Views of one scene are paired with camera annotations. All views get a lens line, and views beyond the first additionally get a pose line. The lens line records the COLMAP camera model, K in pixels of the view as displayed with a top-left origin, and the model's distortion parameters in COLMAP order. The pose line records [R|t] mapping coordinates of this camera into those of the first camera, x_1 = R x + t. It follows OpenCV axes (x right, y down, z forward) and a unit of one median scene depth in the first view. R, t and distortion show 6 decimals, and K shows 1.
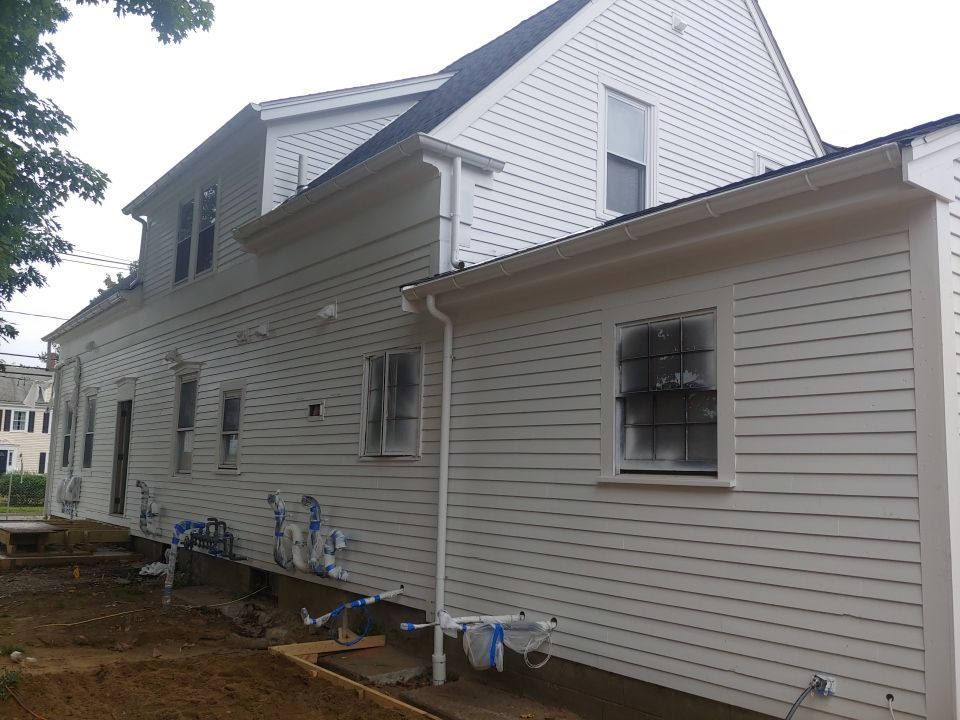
lens RADIAL K [[855.0, 0, 480.0], [0, 855.0, 360.0], [0, 0, 1]] dist [0.061626, -0.233662]
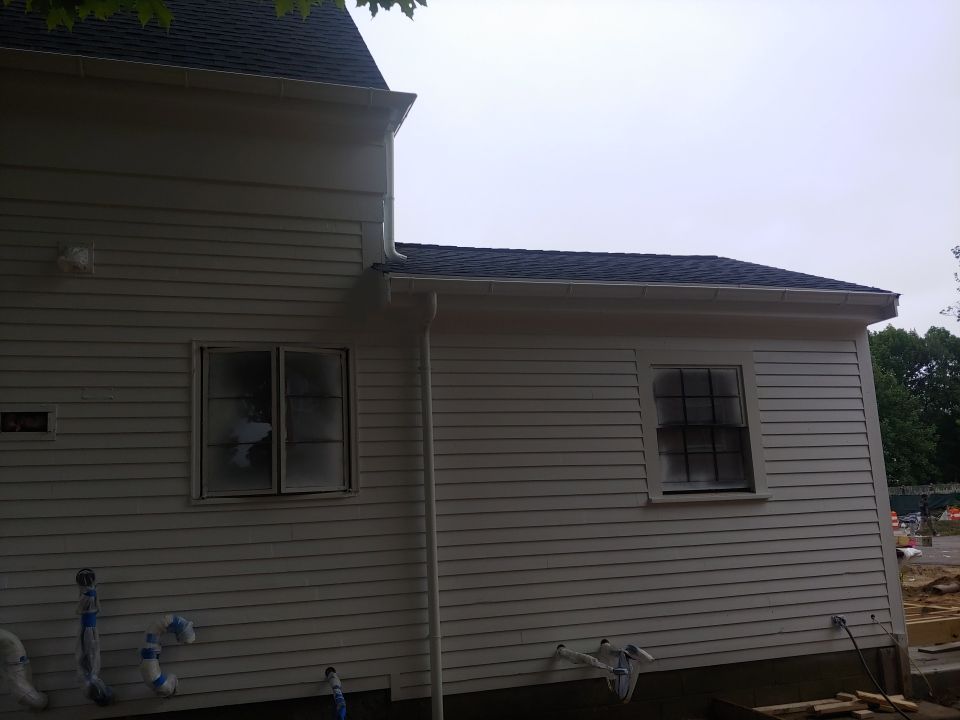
lens RADIAL K [[855.0, 0, 480.0], [0, 855.0, 360.0], [0, 0, 1]] dist [0.061626, -0.233662]
pose [[0.329051, 0.119175, 0.936762, -1.009070], [-0.071339, 0.992307, -0.101183, 0.085999], [-0.941614, -0.033533, 0.335021, 0.842627]]
